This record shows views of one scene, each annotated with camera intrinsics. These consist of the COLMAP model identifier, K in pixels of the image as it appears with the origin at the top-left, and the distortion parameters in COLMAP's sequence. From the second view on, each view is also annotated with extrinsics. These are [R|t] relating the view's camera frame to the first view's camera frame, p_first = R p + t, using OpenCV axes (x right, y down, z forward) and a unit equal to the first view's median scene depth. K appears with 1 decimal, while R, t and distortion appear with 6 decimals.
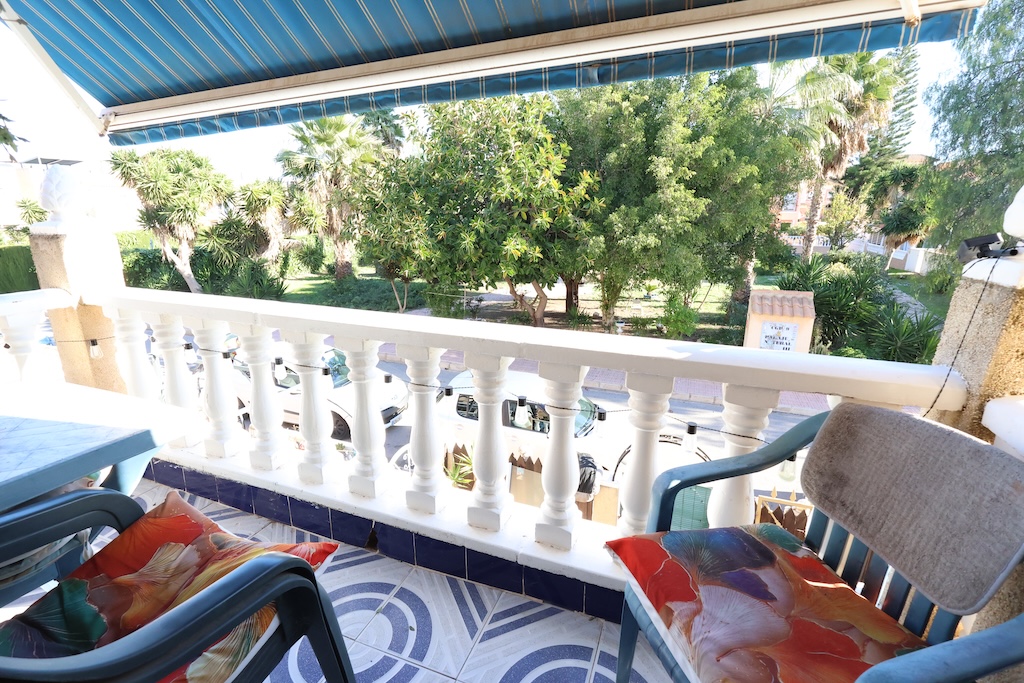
lens RADIAL K [[473.7, 0, 512.1], [0, 473.7, 340.5], [0, 0, 1]] dist [-0.001909, 0.000917]
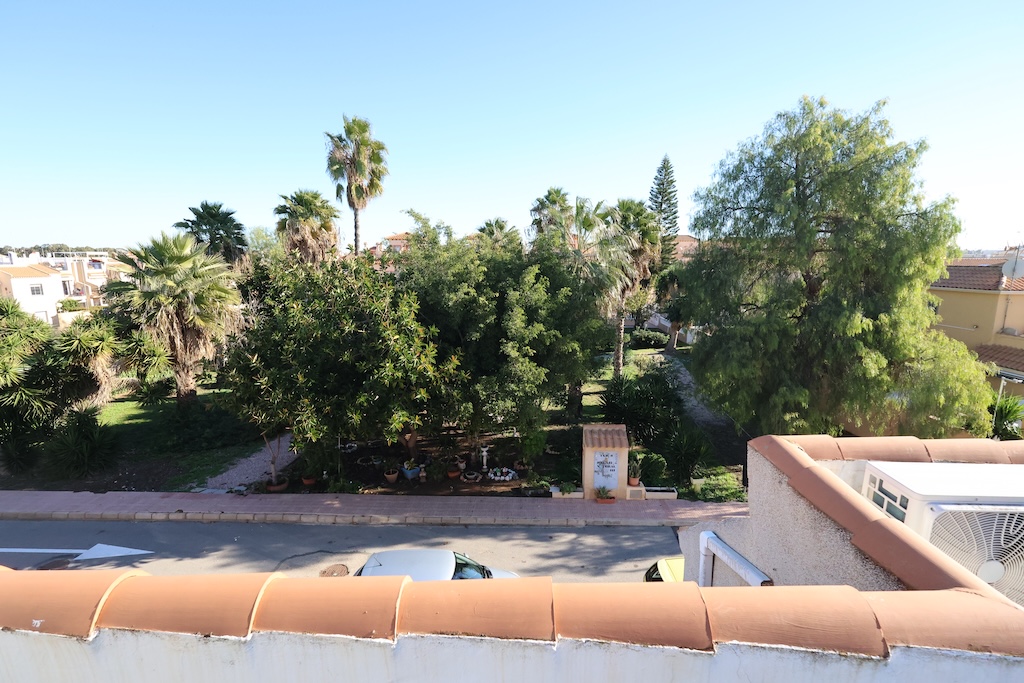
lens RADIAL K [[473.7, 0, 513.7], [0, 473.7, 342.6], [0, 0, 1]] dist [-0.001909, 0.000917]
pose [[0.945193, -0.063296, 0.320318, -0.084249], [0.096230, 0.991458, -0.088038, -0.248063], [-0.312009, 0.114037, 0.943210, -0.205915]]
